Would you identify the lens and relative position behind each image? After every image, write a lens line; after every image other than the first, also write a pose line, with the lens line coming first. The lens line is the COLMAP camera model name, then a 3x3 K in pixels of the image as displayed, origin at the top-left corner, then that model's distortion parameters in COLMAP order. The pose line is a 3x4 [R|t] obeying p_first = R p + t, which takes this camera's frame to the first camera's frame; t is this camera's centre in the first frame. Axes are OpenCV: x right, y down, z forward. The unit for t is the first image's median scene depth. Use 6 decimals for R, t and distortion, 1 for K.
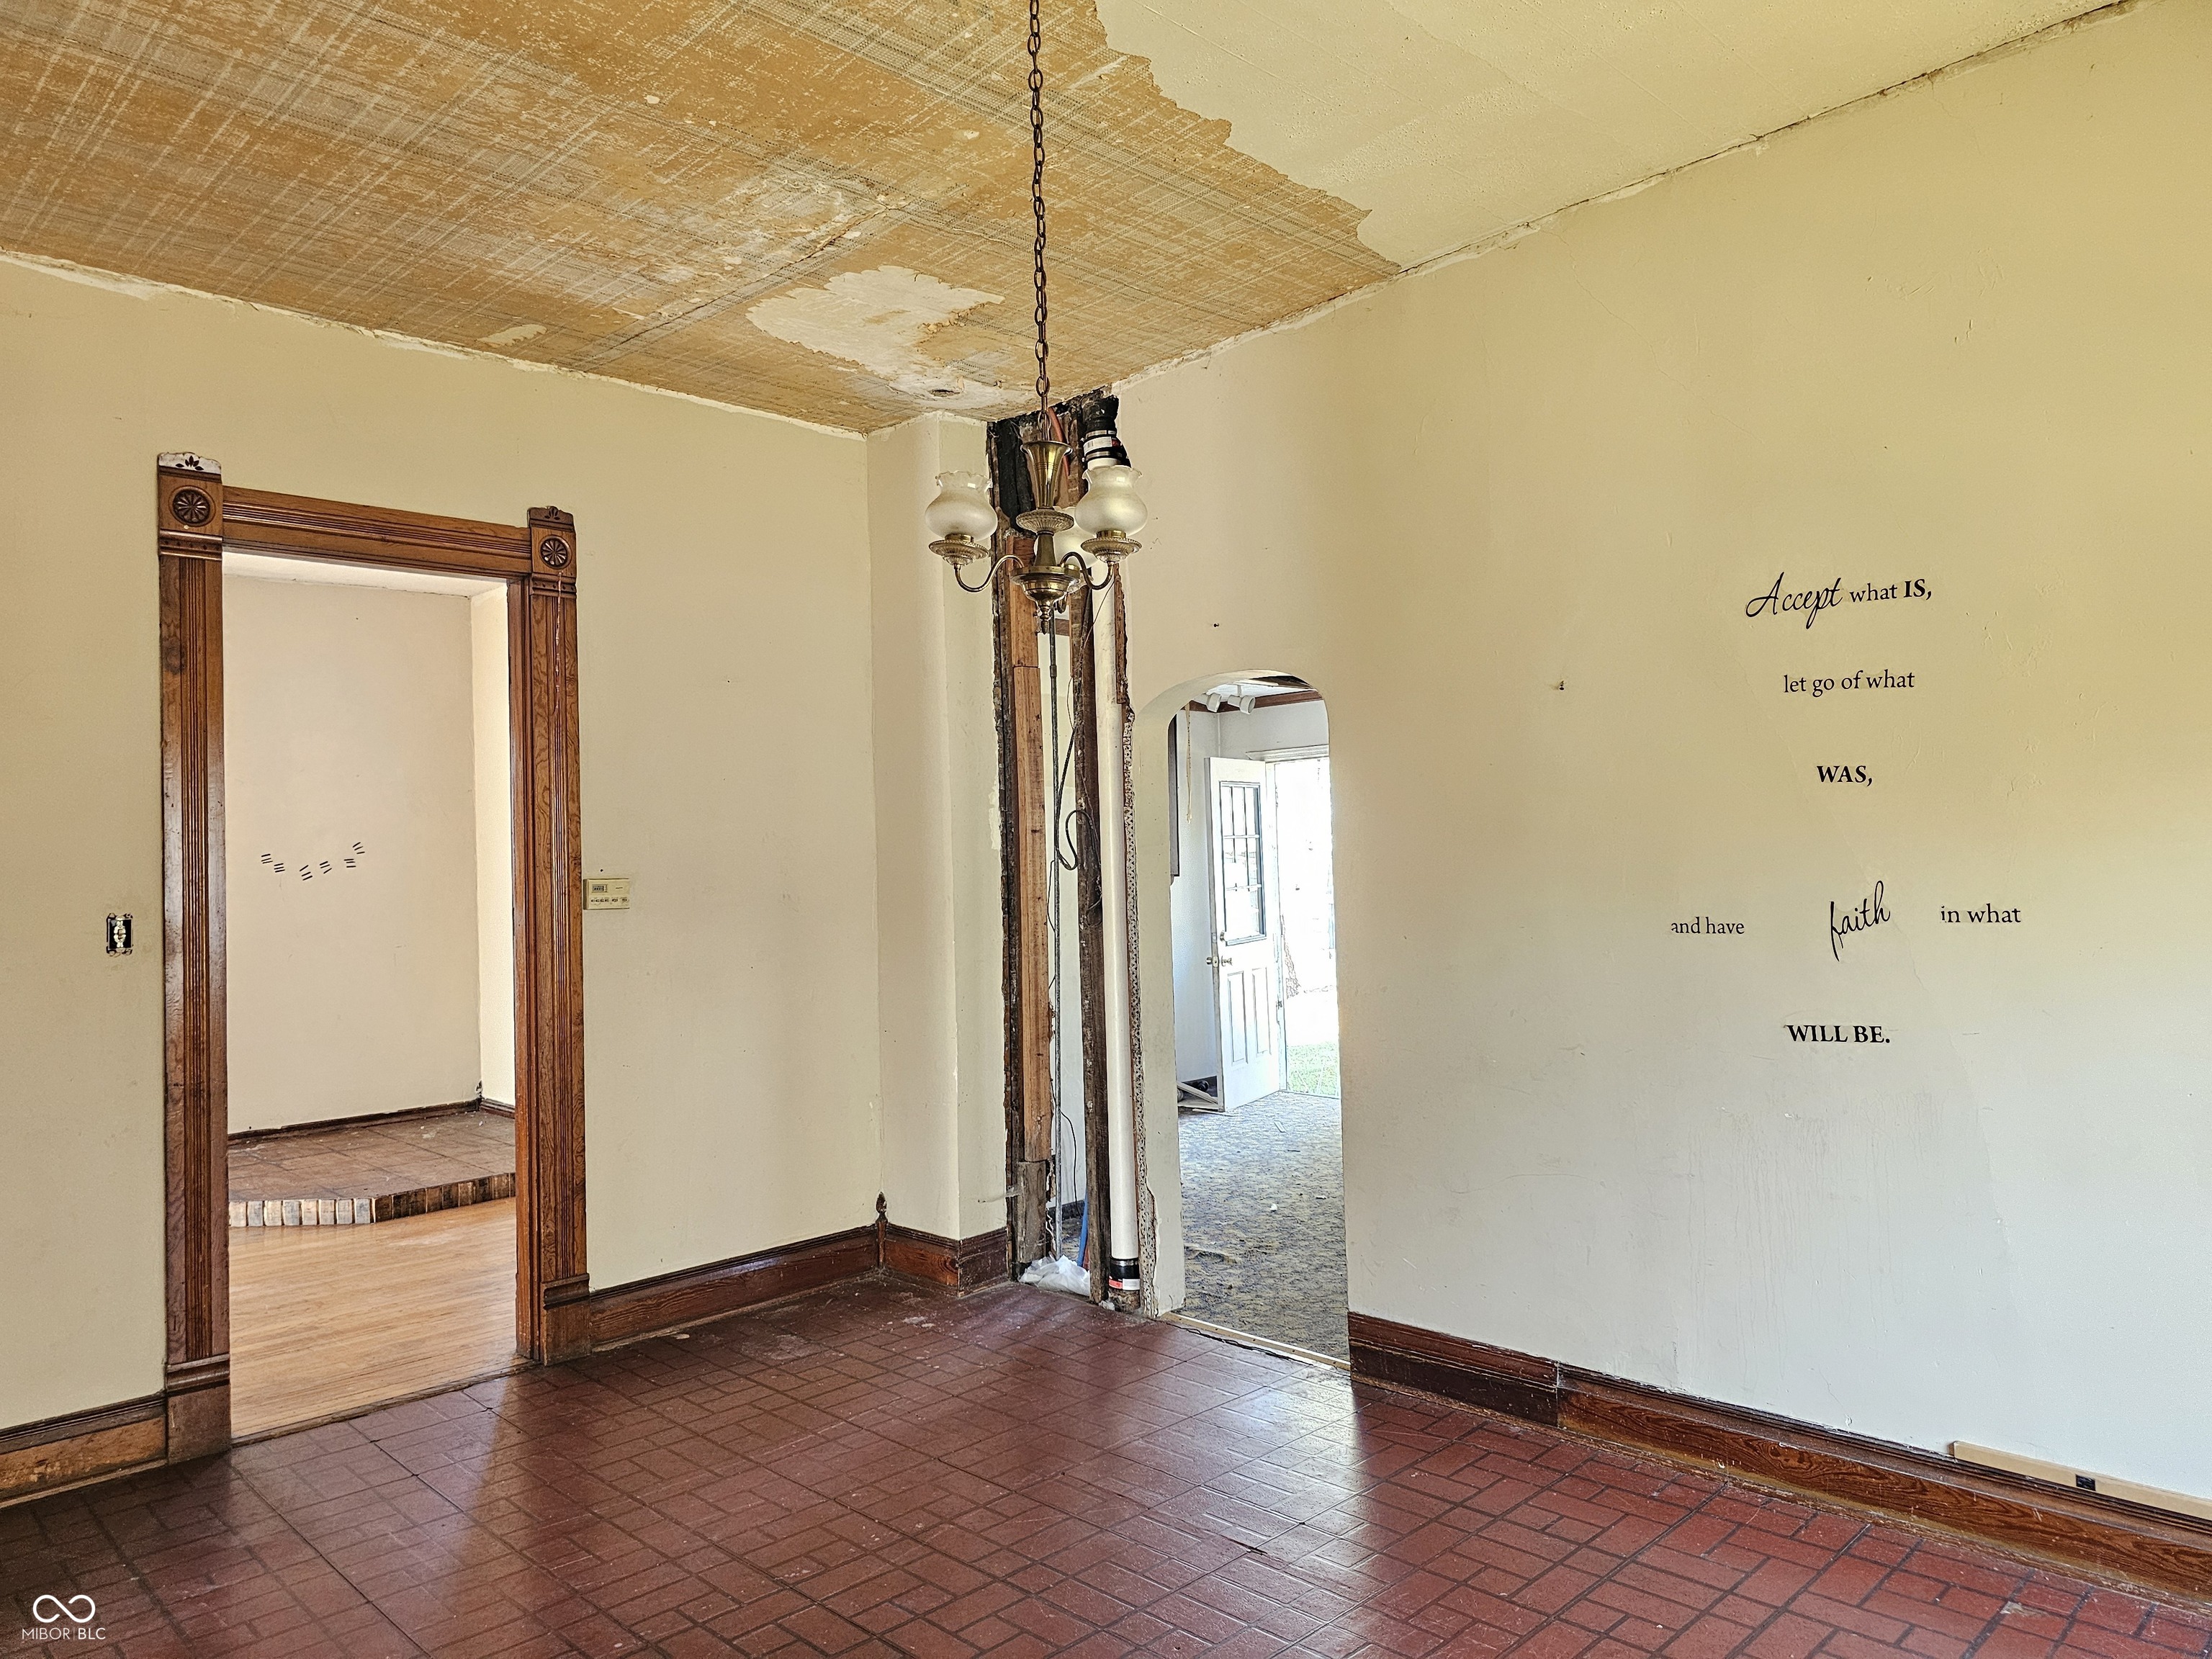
lens RADIAL K [[1492.4, 0, 1144.3], [0, 1492.4, 813.4], [0, 0, 1]] dist [0.032720, -0.019545]
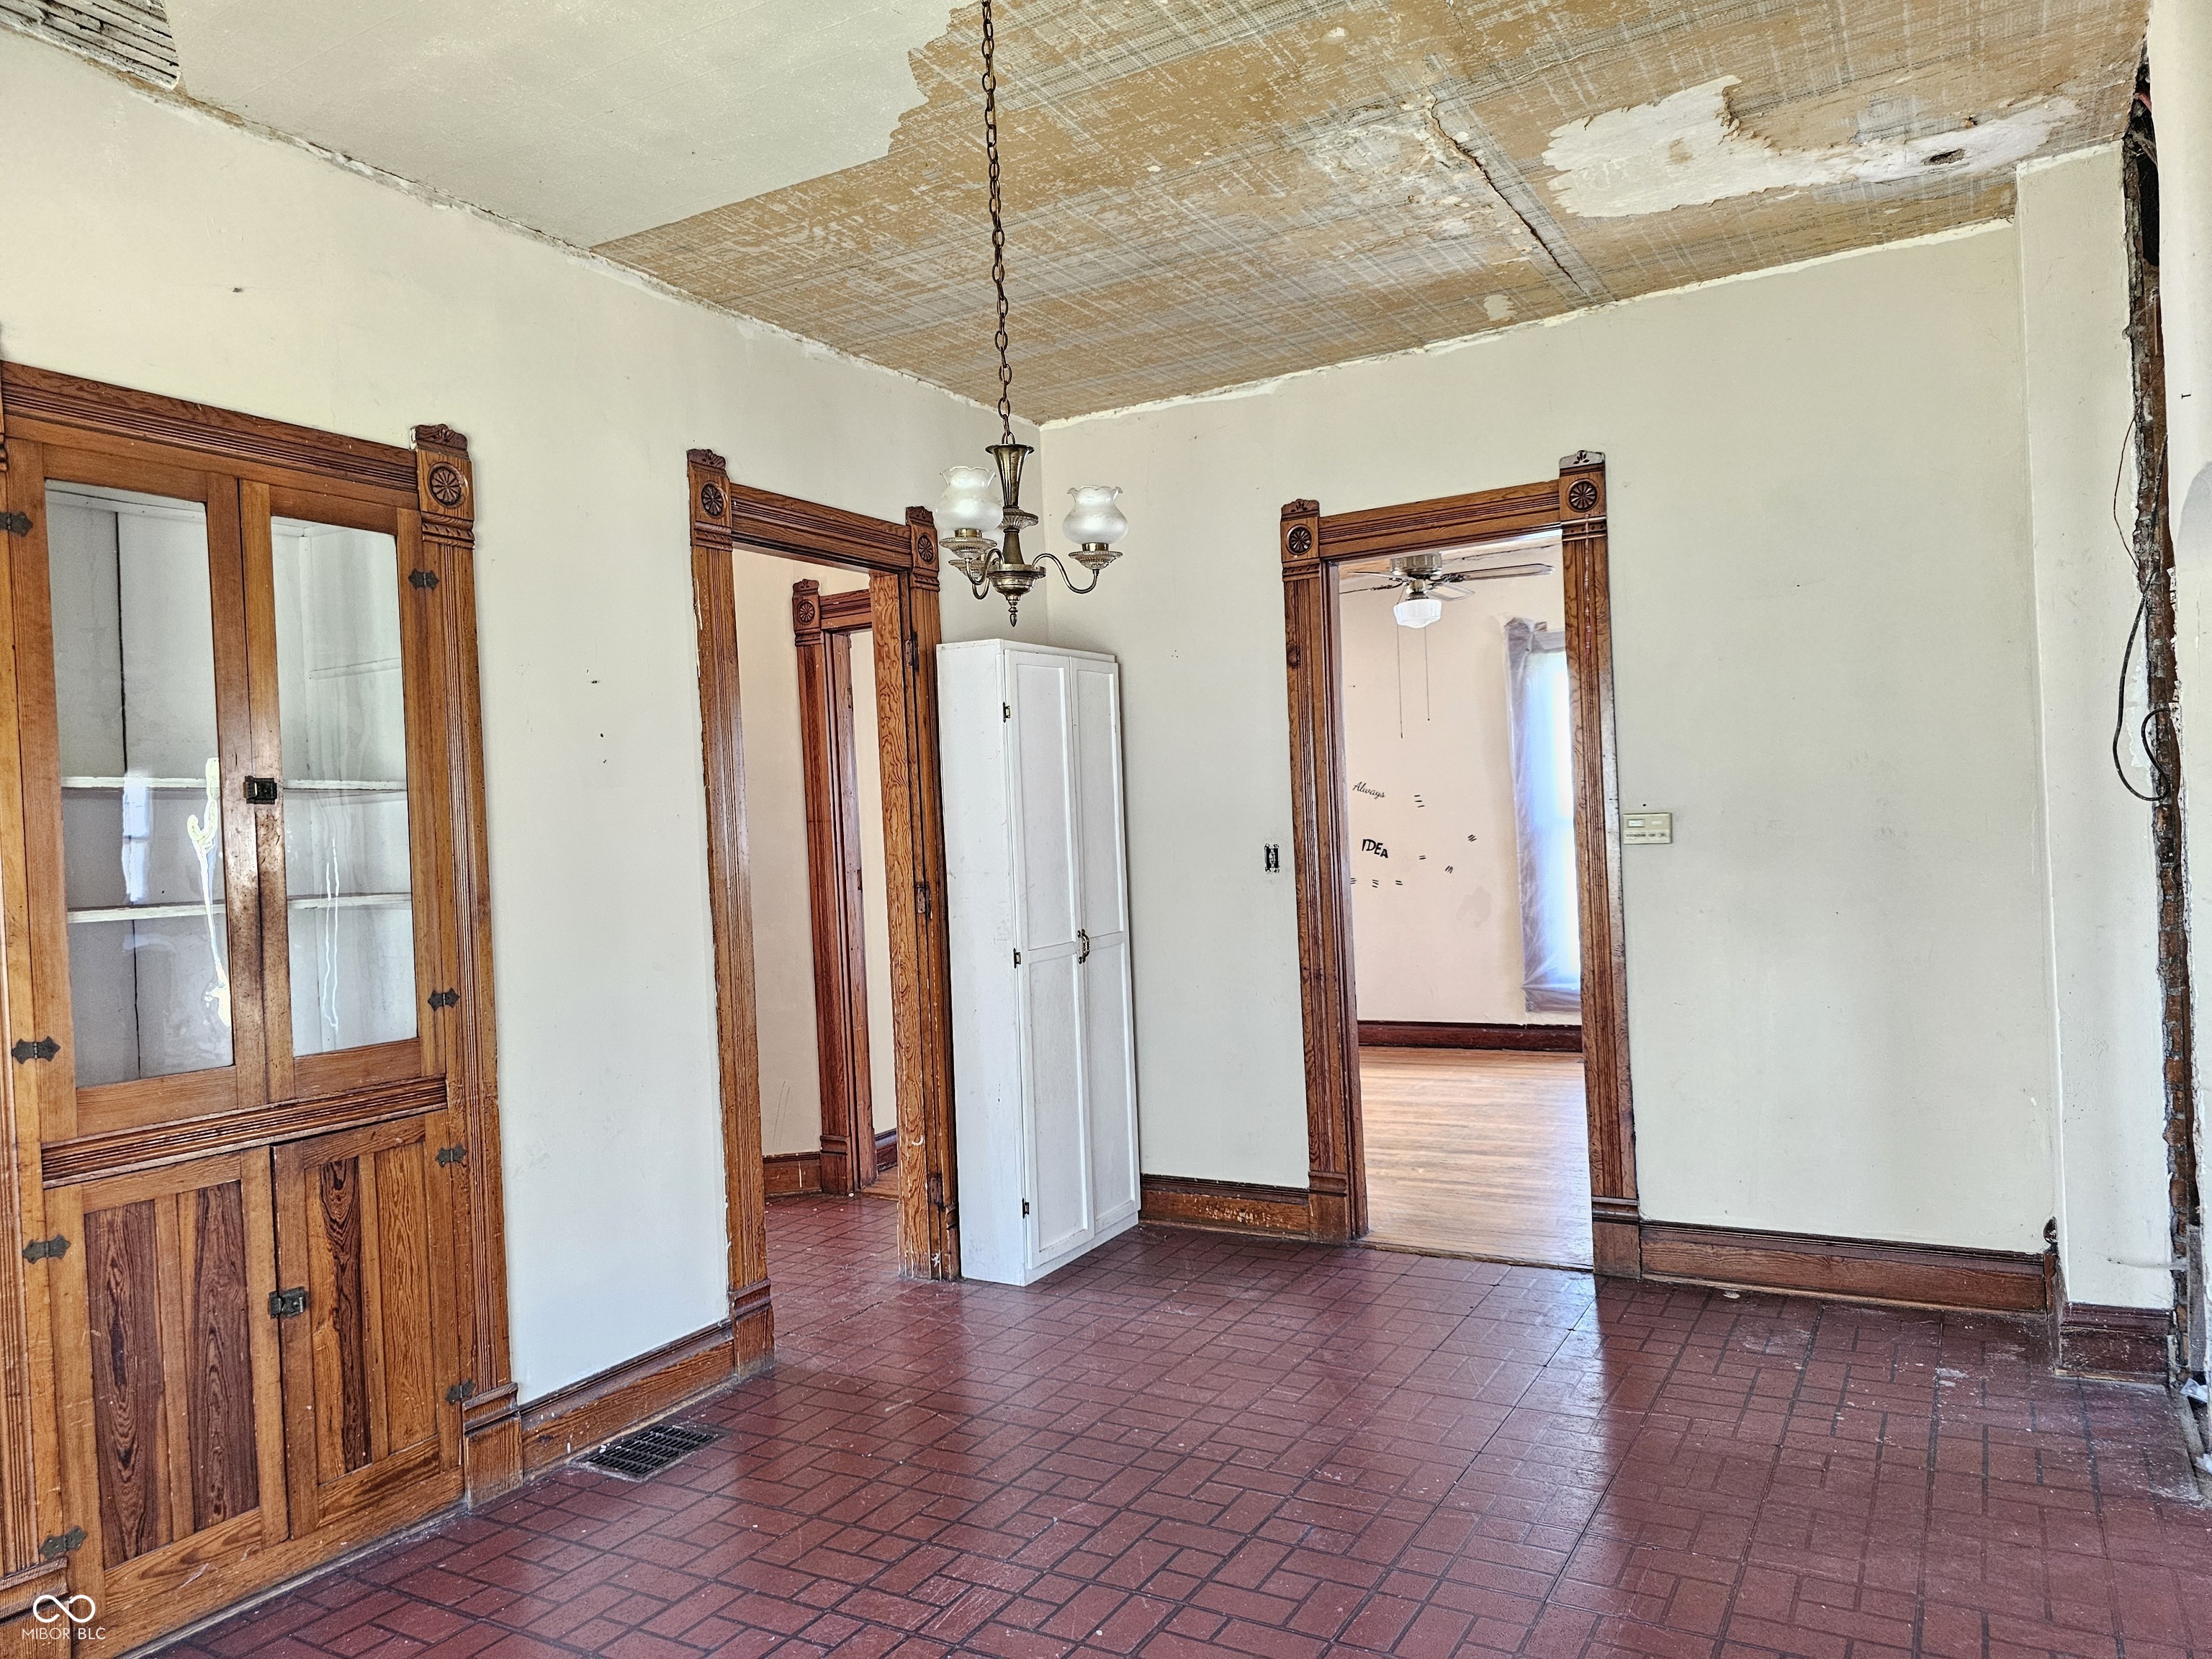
lens RADIAL K [[1492.4, 0, 1096.3], [0, 1492.4, 829.9], [0, 0, 1]] dist [0.032720, -0.019545]
pose [[0.254458, 0.015445, -0.966960, 0.521776], [0.067616, 0.997141, 0.033720, -0.003600], [0.964717, -0.073962, 0.252687, 0.410186]]
